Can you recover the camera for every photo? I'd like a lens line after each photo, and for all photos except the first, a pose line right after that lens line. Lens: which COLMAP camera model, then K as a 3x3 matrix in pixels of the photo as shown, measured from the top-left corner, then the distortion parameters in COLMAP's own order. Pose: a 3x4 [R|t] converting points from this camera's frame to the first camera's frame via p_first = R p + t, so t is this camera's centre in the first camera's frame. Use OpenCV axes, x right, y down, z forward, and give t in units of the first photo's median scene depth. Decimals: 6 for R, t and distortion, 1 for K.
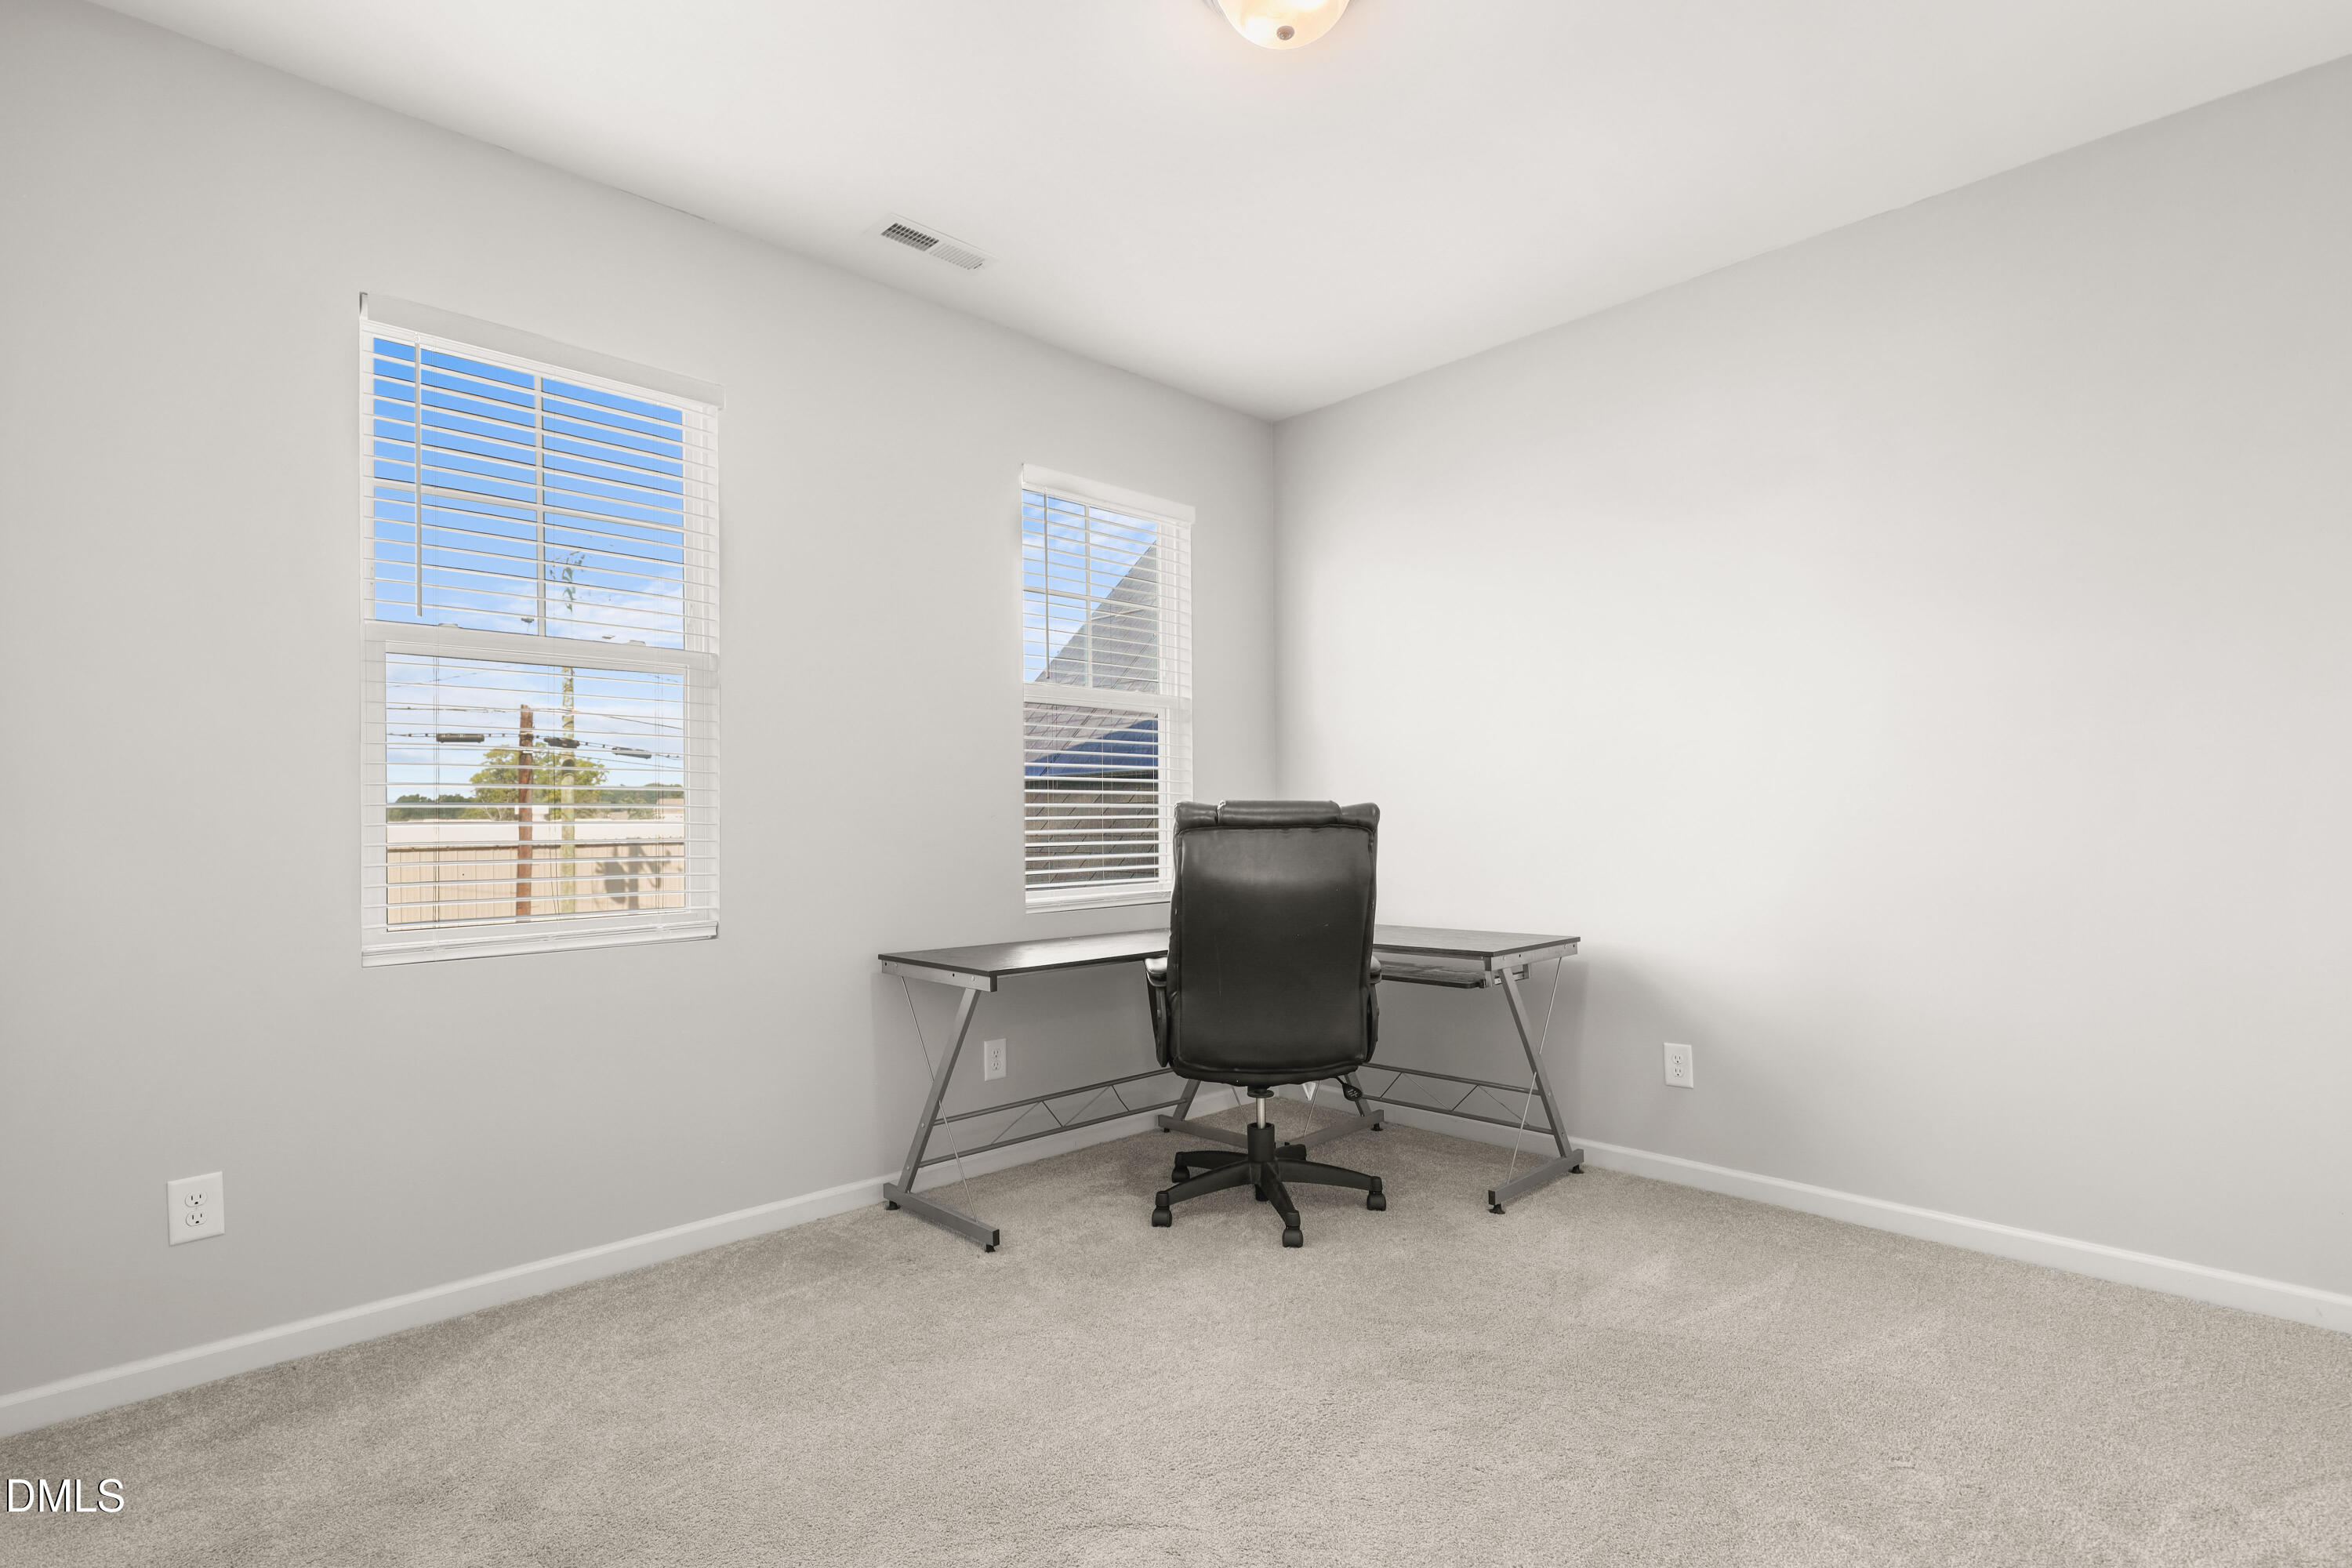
lens RADIAL K [[1104.0, 0, 1187.6], [0, 1104.0, 792.6], [0, 0, 1]] dist [0.000704, -0.000176]
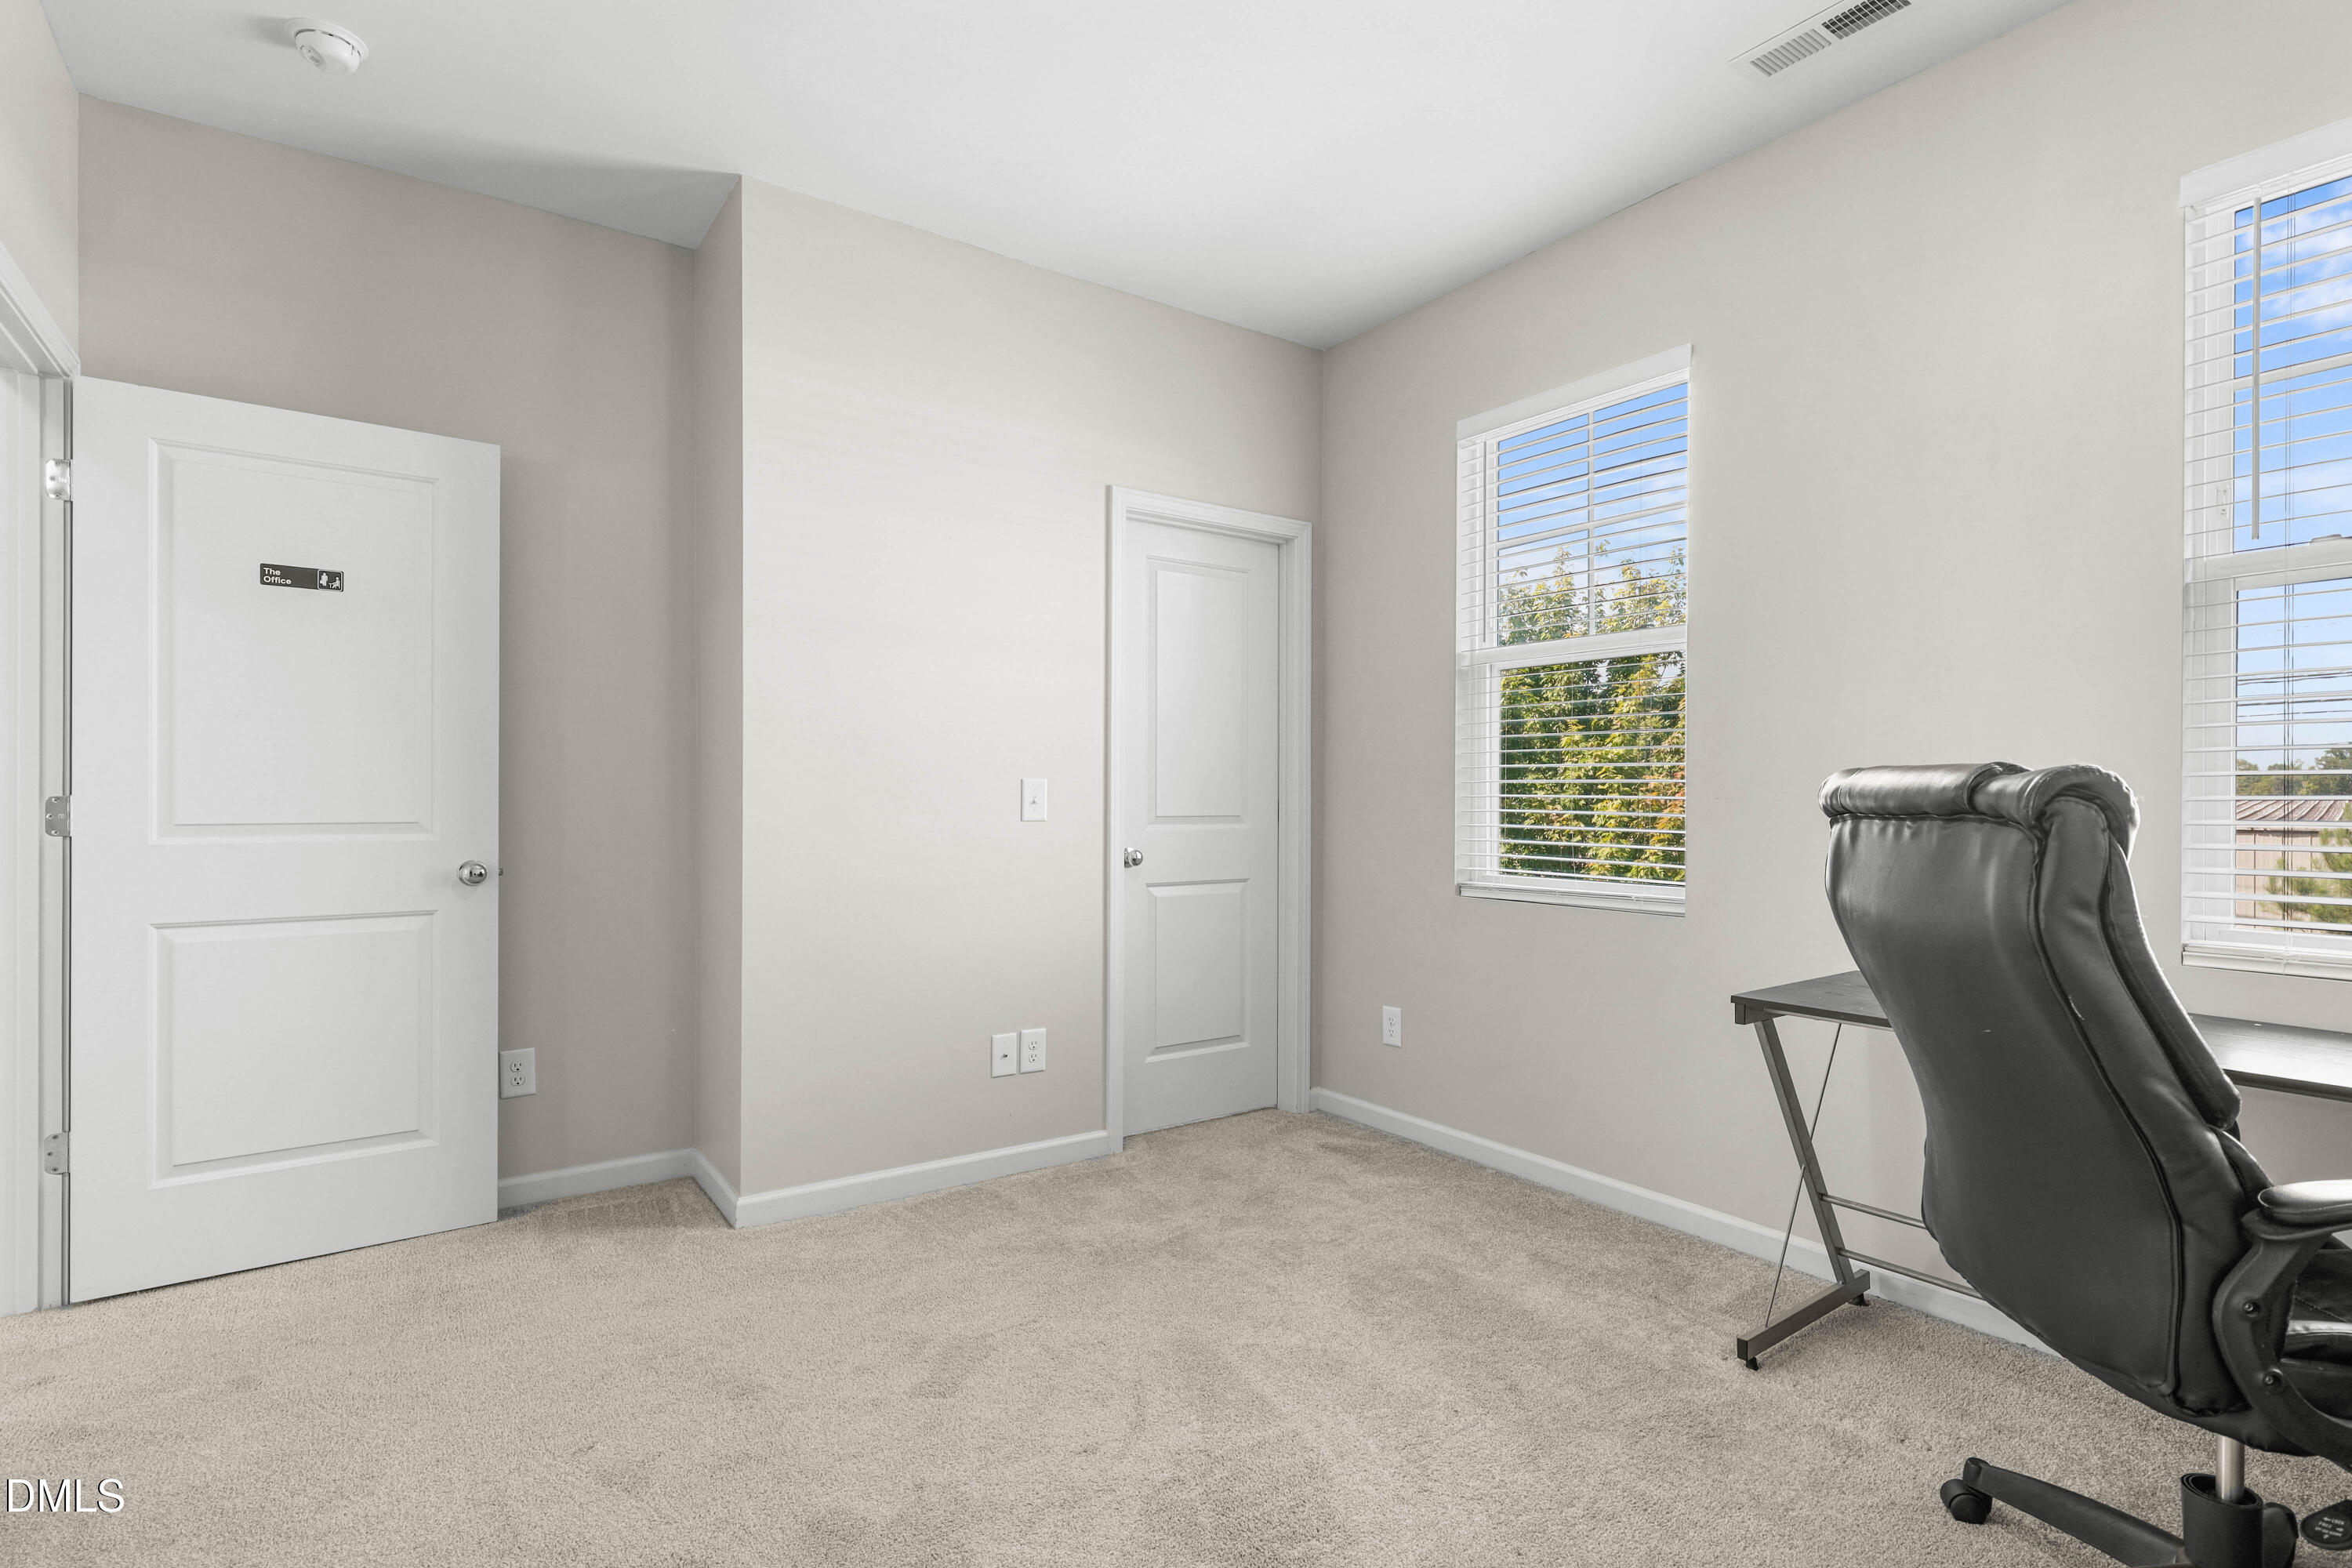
lens RADIAL K [[1104.0, 0, 1187.6], [0, 1104.0, 792.6], [0, 0, 1]] dist [0.000704, -0.000176]
pose [[-0.142879, 0.002167, -0.989738, 0.801373], [0.026195, 0.999656, -0.001593, 0.016216], [0.989393, -0.026154, -0.142887, 0.943018]]
